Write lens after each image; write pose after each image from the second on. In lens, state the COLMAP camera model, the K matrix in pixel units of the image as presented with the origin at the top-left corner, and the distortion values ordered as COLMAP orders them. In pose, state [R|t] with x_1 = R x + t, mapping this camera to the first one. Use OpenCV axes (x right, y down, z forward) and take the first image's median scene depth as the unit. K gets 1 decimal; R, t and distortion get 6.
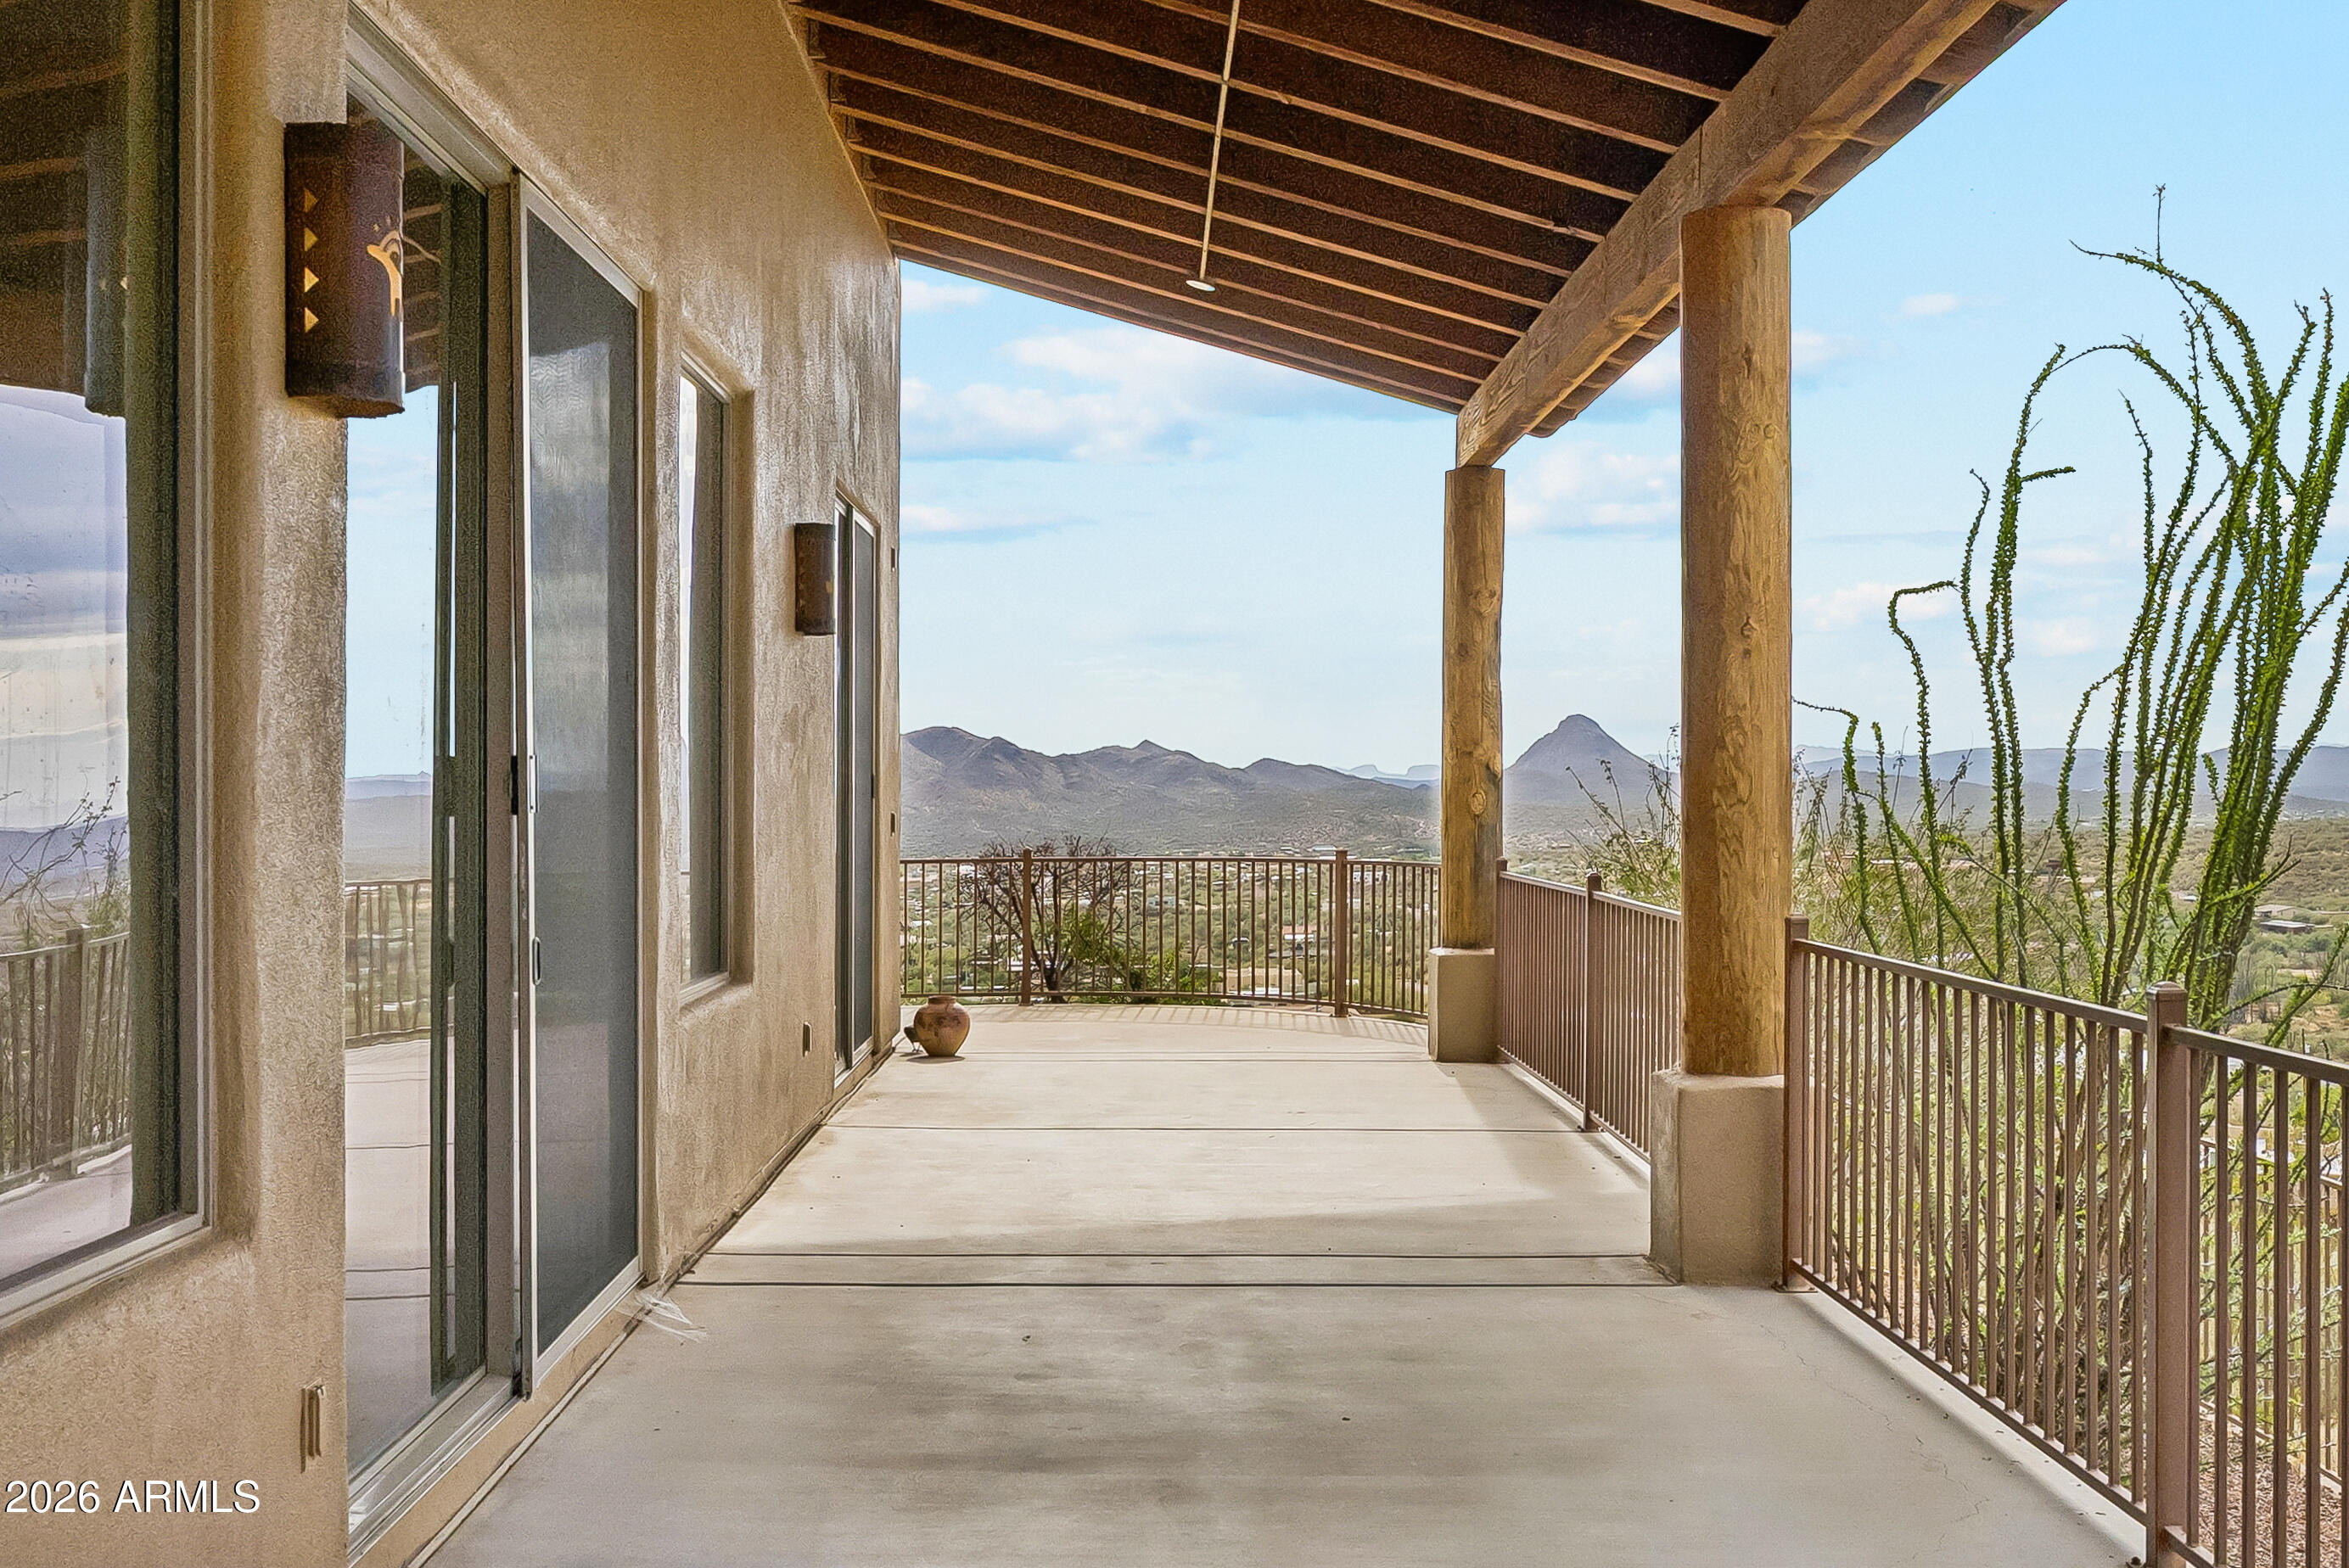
lens RADIAL K [[2601.4, 0, 1176.0], [0, 2601.4, 789.6], [0, 0, 1]] dist [-0.004246, 0.000000]
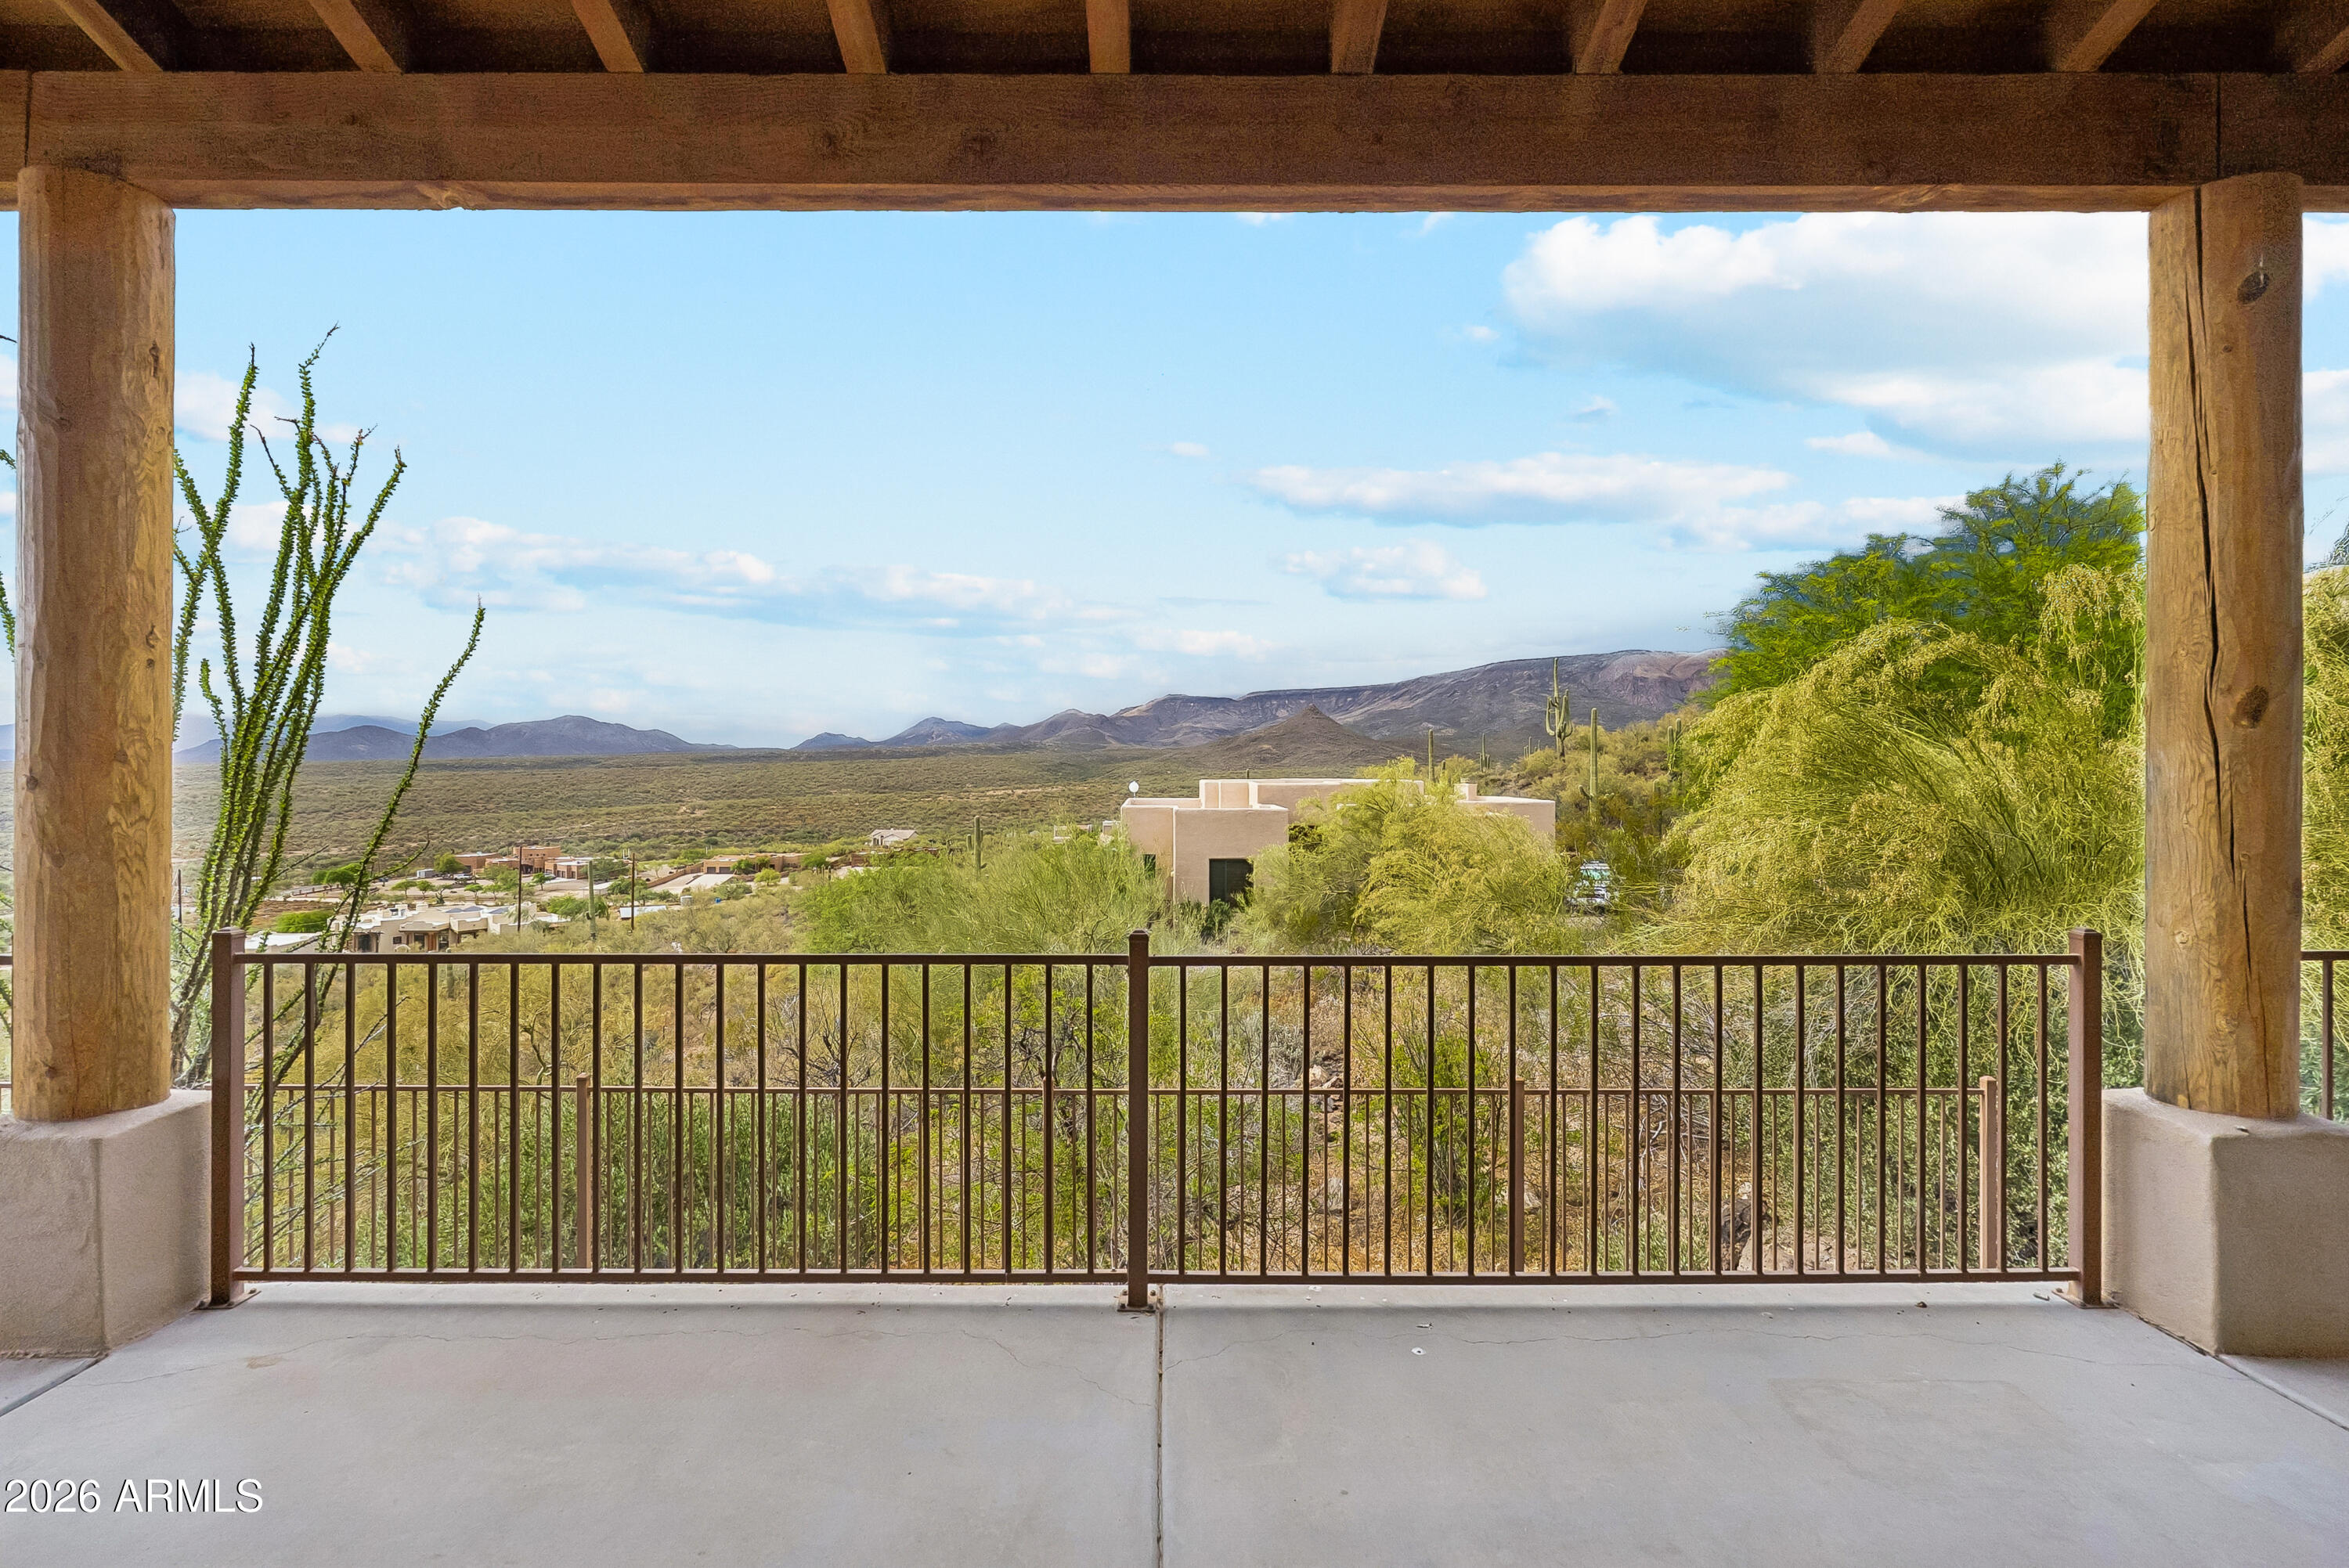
lens RADIAL K [[1137.2, 0, 1153.9], [0, 1137.2, 773.7], [0, 0, 1]] dist [0.004121, 0.000530]
pose [[0.015361, 0.002056, 0.999880, -0.194993], [-0.000841, 0.999998, -0.002044, -0.011261], [-0.999882, -0.000809, 0.015363, 0.624472]]
